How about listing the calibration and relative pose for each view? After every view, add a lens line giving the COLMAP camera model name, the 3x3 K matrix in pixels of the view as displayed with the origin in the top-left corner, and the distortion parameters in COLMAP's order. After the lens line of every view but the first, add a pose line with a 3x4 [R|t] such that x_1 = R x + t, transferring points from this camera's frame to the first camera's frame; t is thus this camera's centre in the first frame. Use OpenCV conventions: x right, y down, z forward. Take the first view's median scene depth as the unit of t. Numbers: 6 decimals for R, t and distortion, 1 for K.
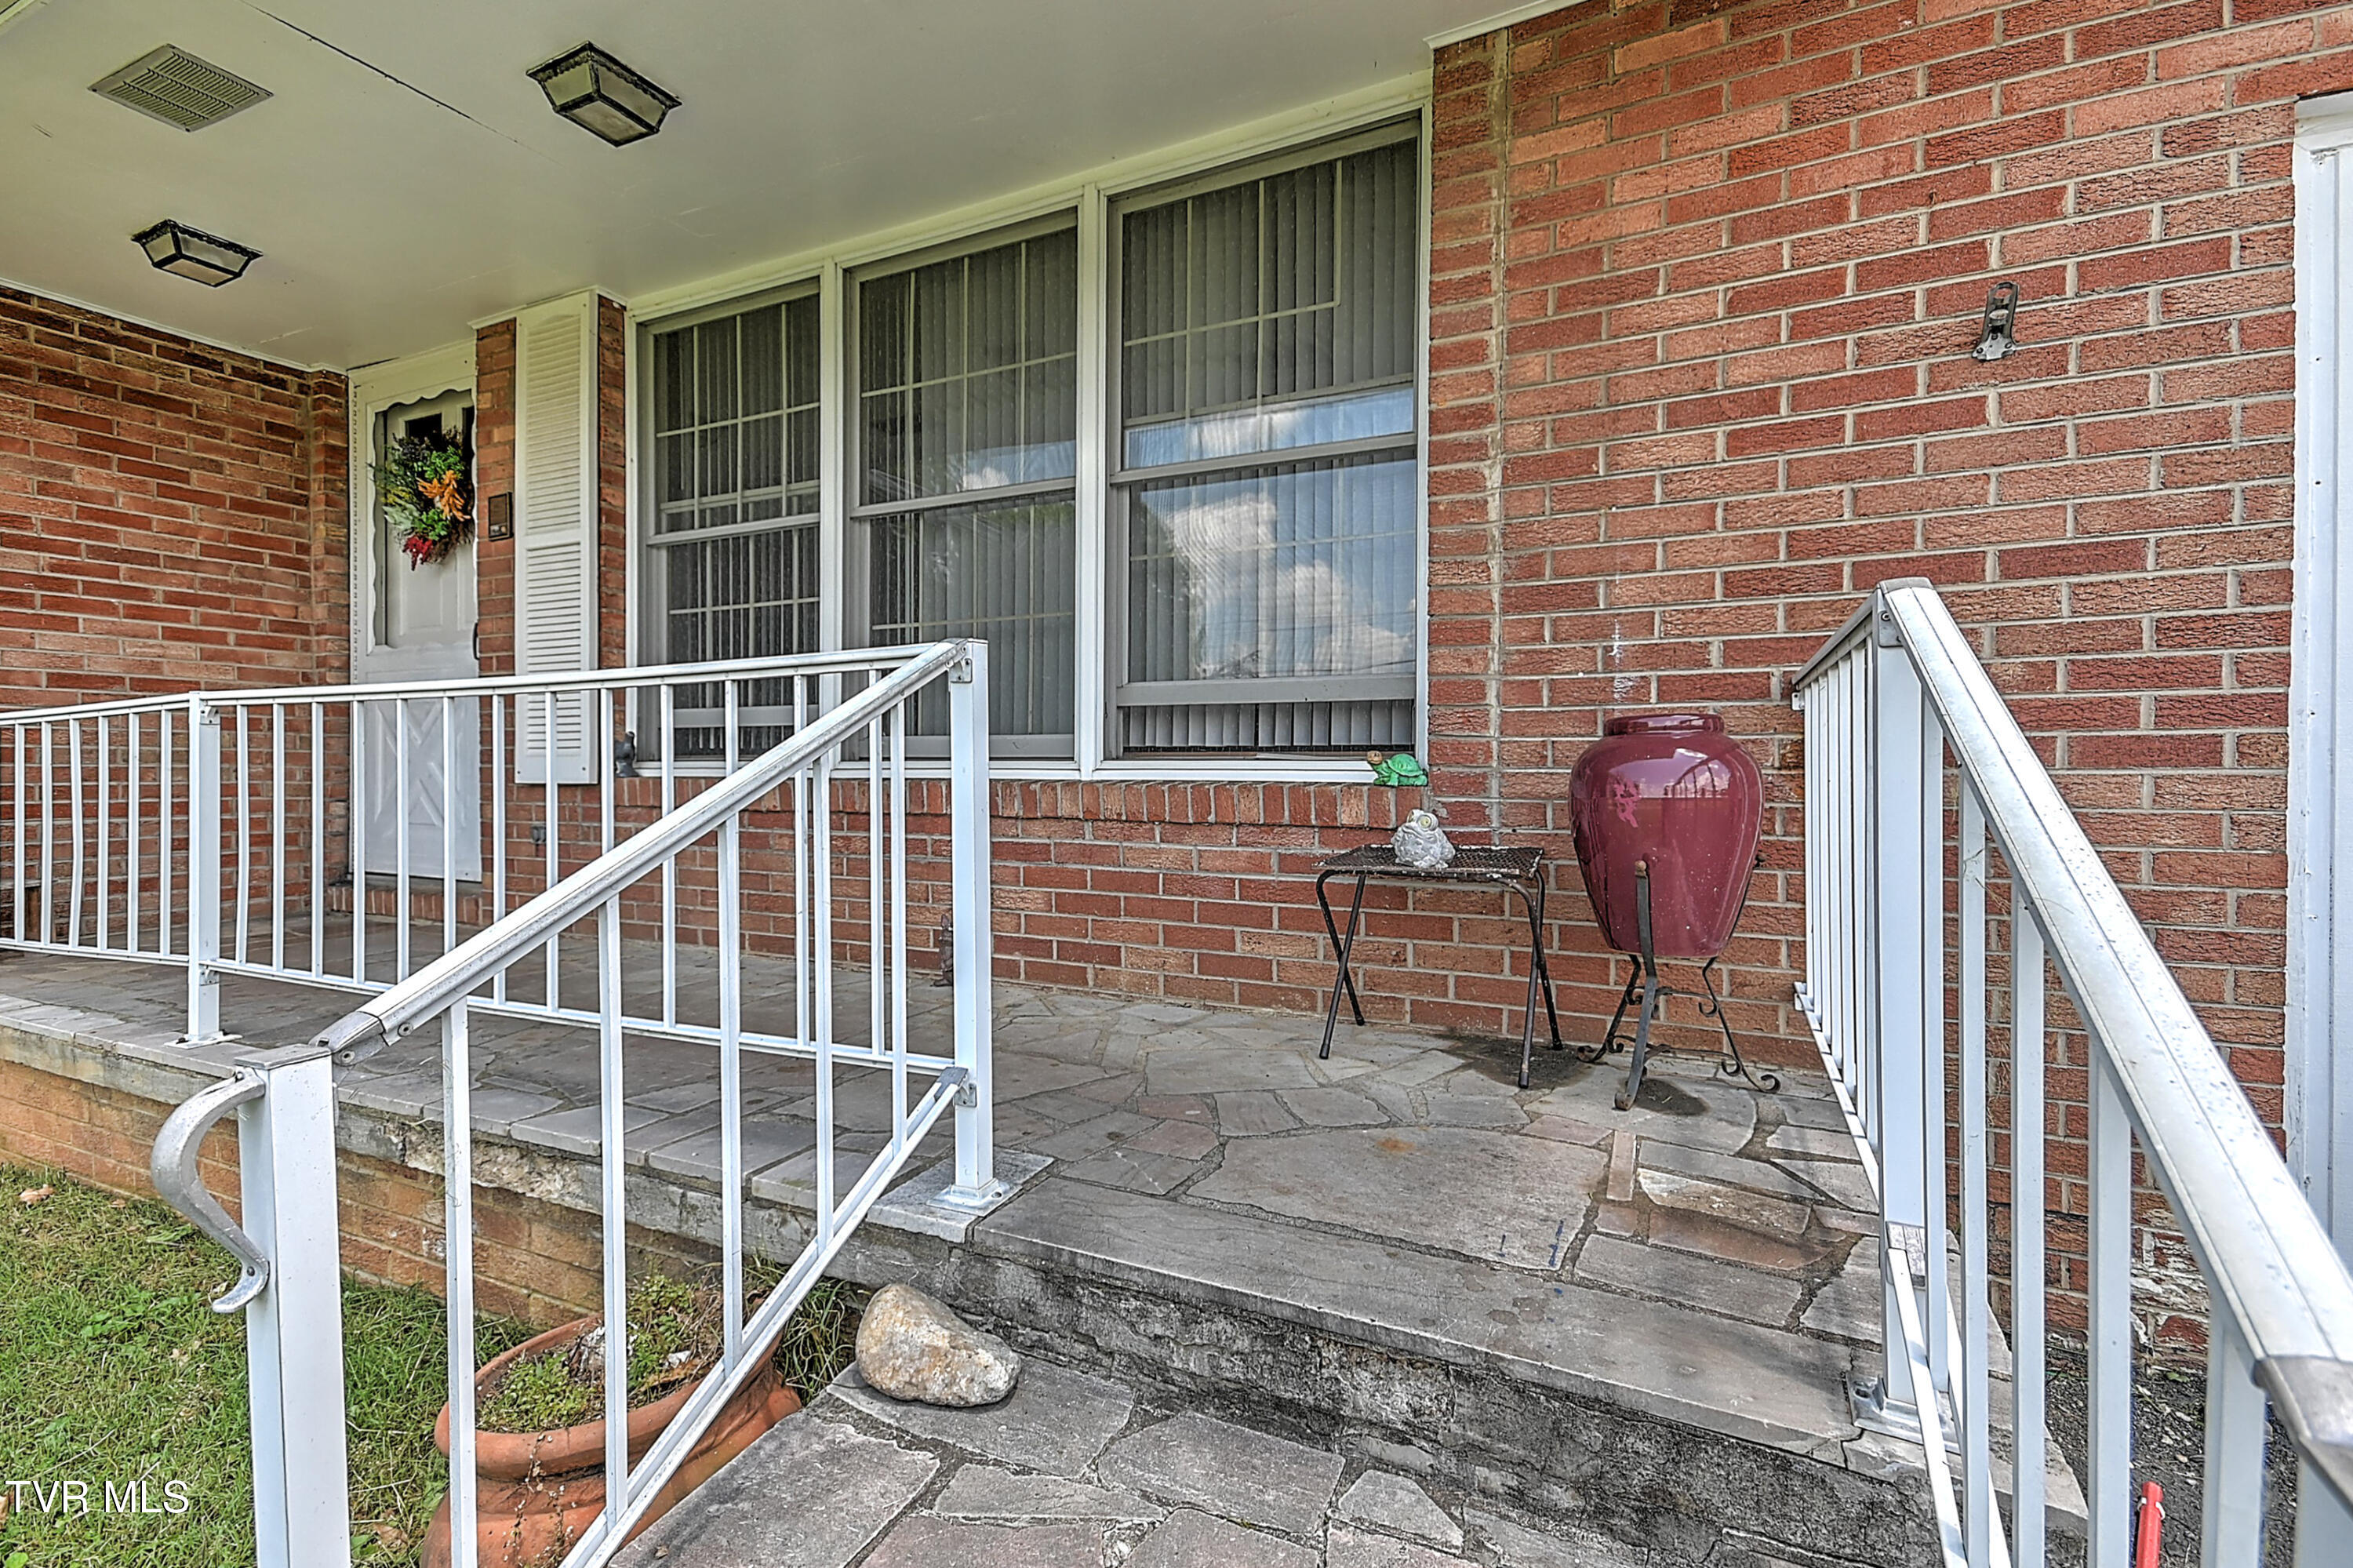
lens RADIAL K [[1061.8, 0, 1168.8], [0, 1061.8, 786.5], [0, 0, 1]] dist [0.031346, -0.012769]
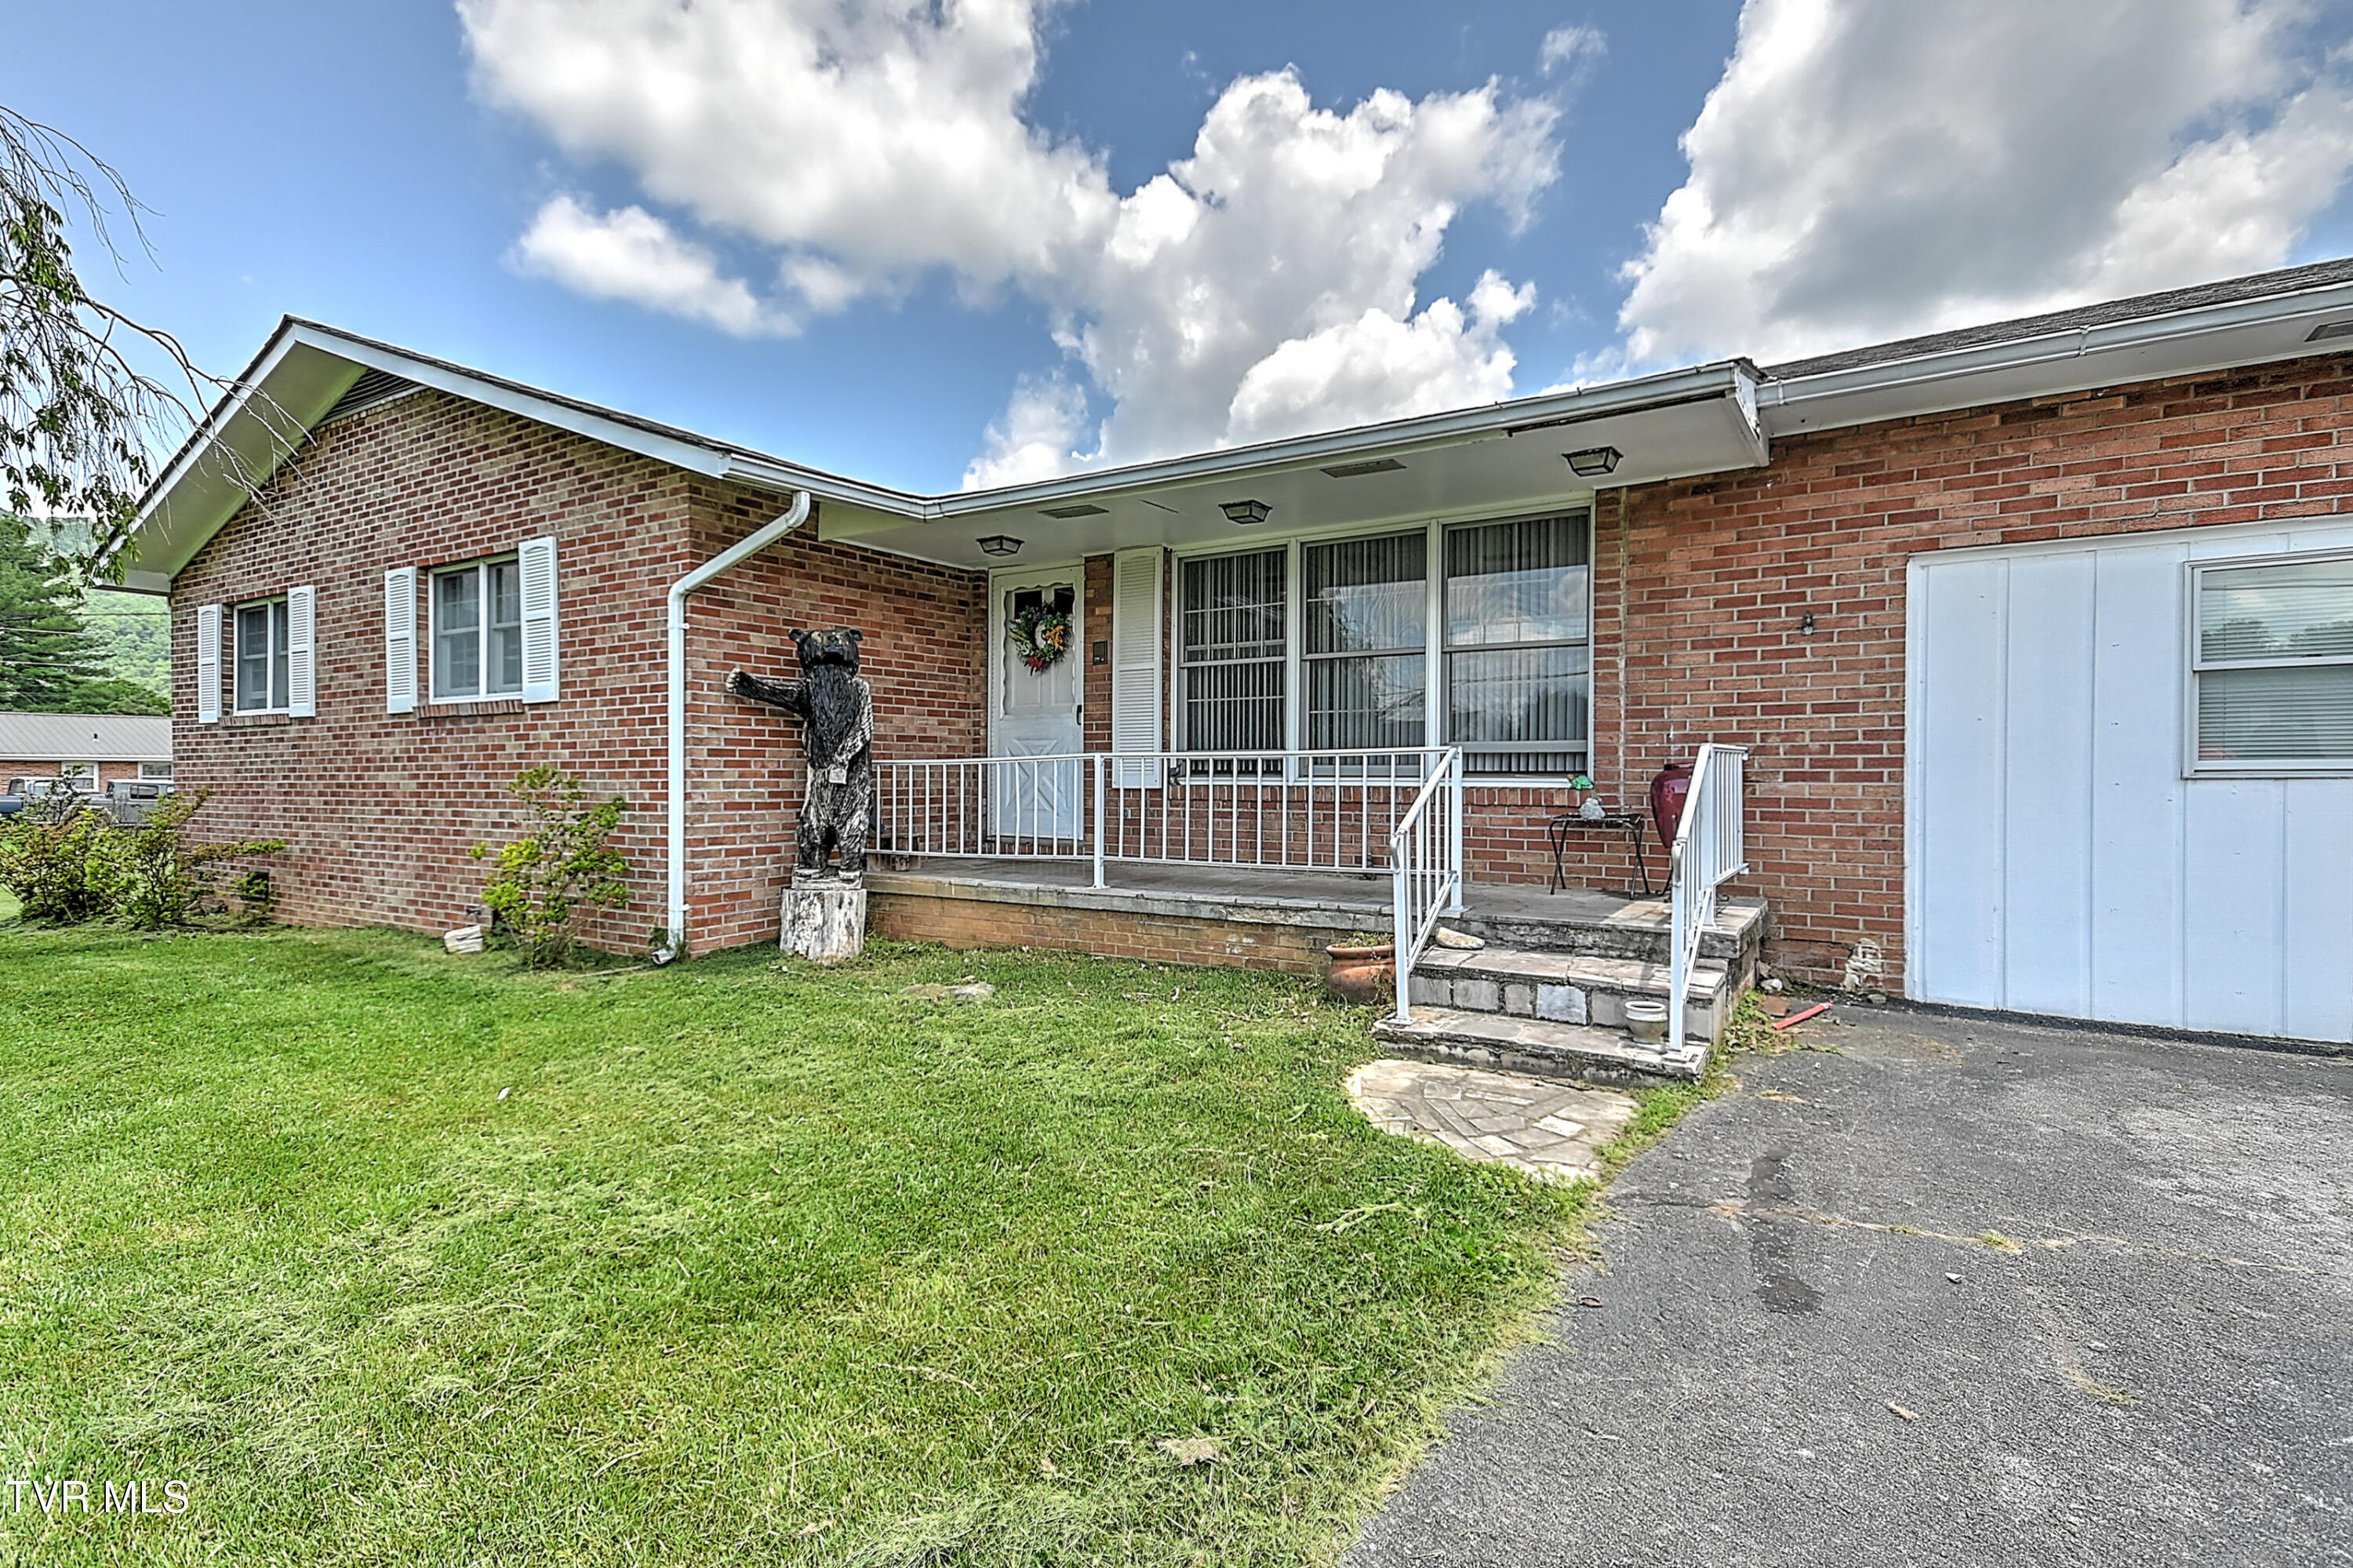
lens RADIAL K [[1142.2, 0, 1149.0], [0, 1142.2, 789.5], [0, 0, 1]] dist [0.026324, 0.000048]
pose [[0.993000, -0.000542, -0.118115, -0.300363], [0.000477, 1.000000, -0.000578, 0.001047], [0.118116, 0.000517, 0.993000, -1.134248]]
